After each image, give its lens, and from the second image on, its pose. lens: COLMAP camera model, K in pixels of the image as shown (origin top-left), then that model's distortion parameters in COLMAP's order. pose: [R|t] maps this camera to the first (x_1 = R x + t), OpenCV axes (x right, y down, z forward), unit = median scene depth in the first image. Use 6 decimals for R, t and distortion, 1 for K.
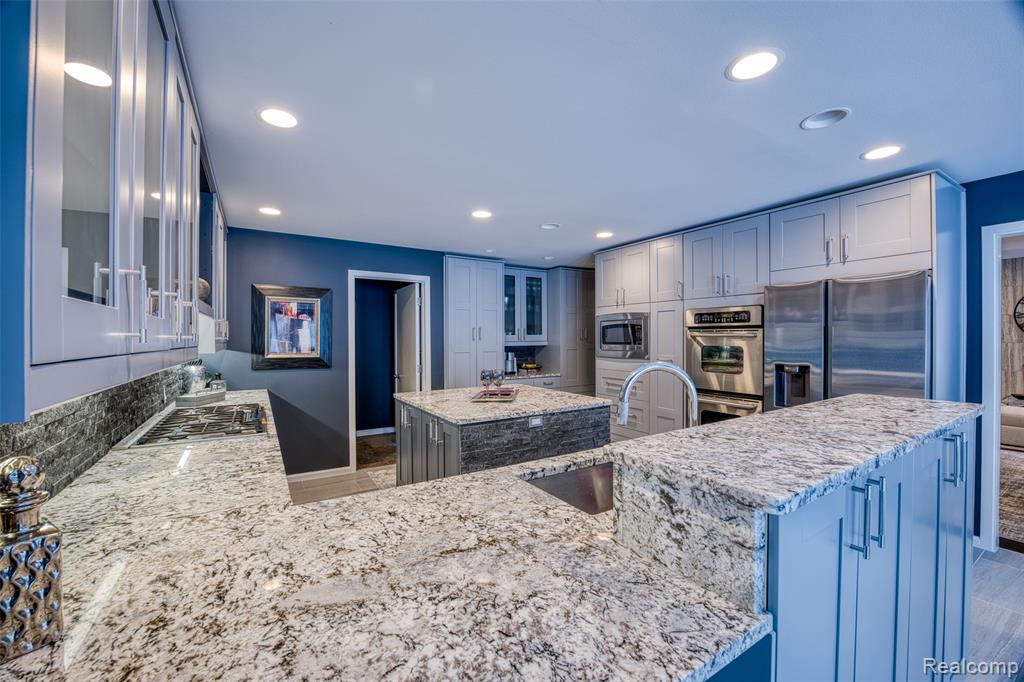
lens RADIAL K [[407.0, 0, 508.3], [0, 407.0, 339.6], [0, 0, 1]] dist [-0.022760, 0.000126]
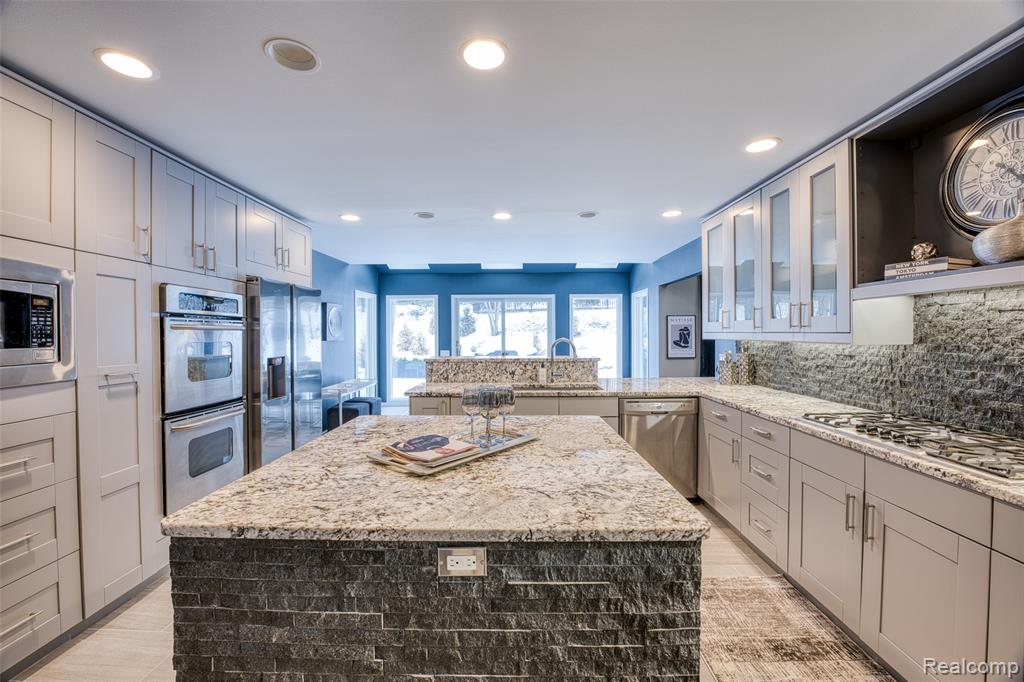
lens RADIAL K [[418.6, 0, 499.6], [0, 418.6, 338.5], [0, 0, 1]] dist [-0.018029, 0.000000]
pose [[-0.829498, 0.000946, 0.558508, -0.286770], [0.010596, 0.999845, 0.014045, 0.003322], [-0.558409, 0.017569, -0.829380, 1.162955]]
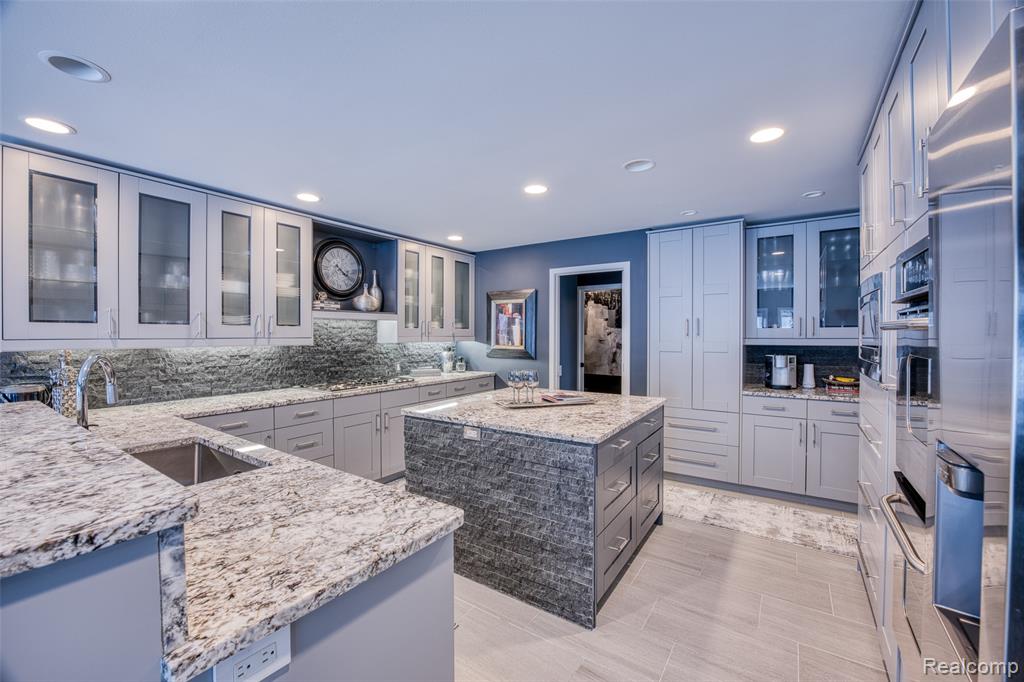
lens RADIAL K [[408.6, 0, 513.3], [0, 408.6, 338.6], [0, 0, 1]] dist [-0.023860, 0.000110]
pose [[0.413610, 0.012487, -0.910369, 0.590704], [-0.003293, 0.999920, 0.012219, -0.002183], [0.910448, -0.002056, 0.413618, 0.502760]]
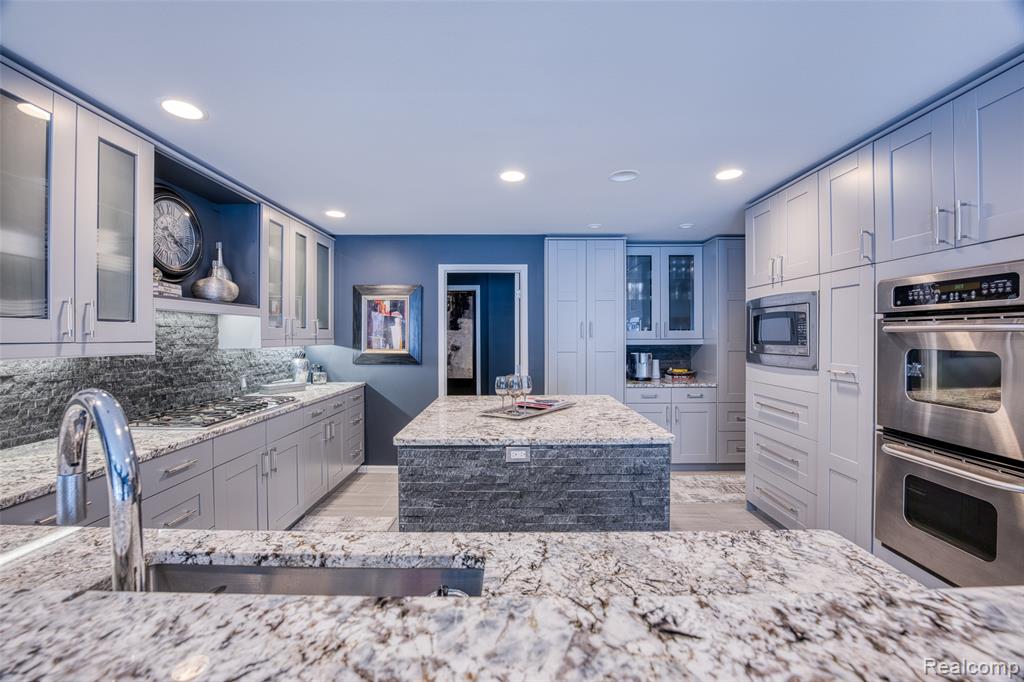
lens RADIAL K [[409.7, 0, 509.0], [0, 409.7, 338.6], [0, 0, 1]] dist [-0.022763, 0.000777]
pose [[0.848654, 0.004345, -0.528930, 0.290160], [-0.002242, 0.999987, 0.004619, 0.000525], [0.528943, -0.002734, 0.848653, 0.275274]]
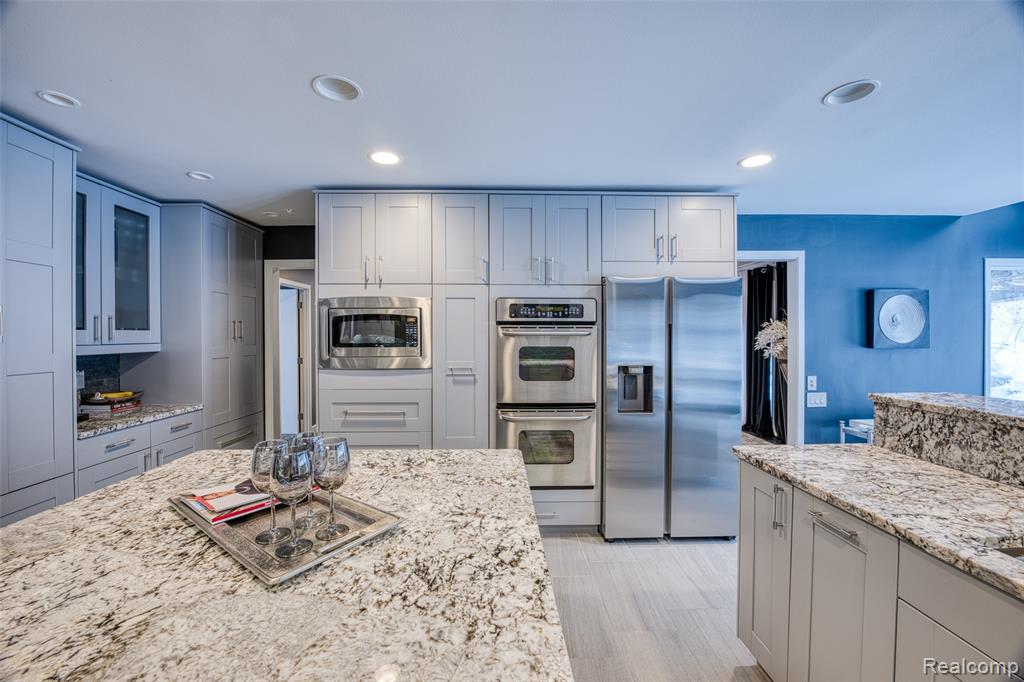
lens RADIAL K [[409.7, 0, 509.0], [0, 409.7, 338.6], [0, 0, 1]] dist [-0.022763, 0.000777]
pose [[0.507474, -0.002271, 0.861664, -0.178357], [0.004591, 0.999989, -0.000068, -0.000454], [-0.861655, 0.003991, 0.507479, 0.571585]]
